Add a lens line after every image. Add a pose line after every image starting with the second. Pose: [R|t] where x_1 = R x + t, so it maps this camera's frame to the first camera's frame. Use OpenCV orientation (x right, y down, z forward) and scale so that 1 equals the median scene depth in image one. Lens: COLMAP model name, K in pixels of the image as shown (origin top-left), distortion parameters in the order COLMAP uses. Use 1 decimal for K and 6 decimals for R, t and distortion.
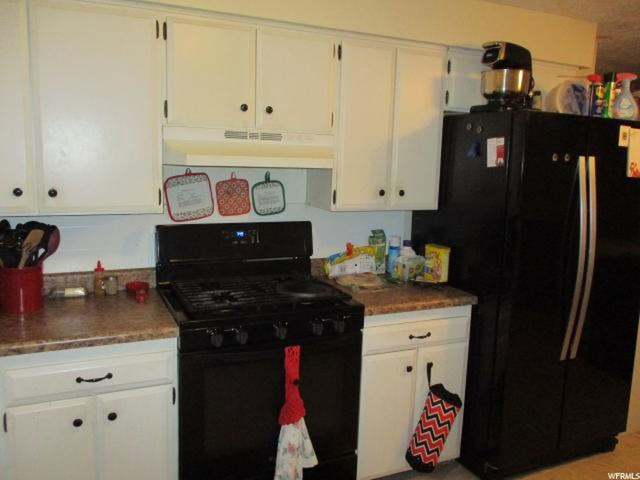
lens RADIAL K [[544.2, 0, 320.3], [0, 544.2, 239.8], [0, 0, 1]] dist [-0.015737, -0.016055]
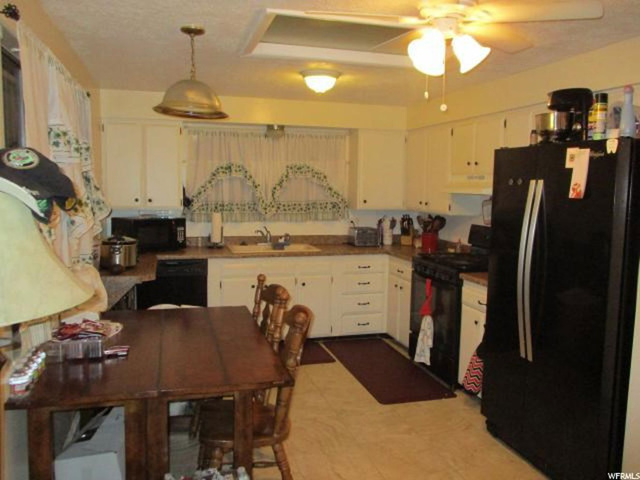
lens RADIAL K [[544.2, 0, 319.8], [0, 544.2, 240.3], [0, 0, 1]] dist [-0.015737, -0.016055]
pose [[-0.158204, 0.062982, -0.985396, 1.699042], [-0.173232, 0.980715, 0.090495, -0.051697], [0.972092, 0.185019, -0.144243, 0.736738]]
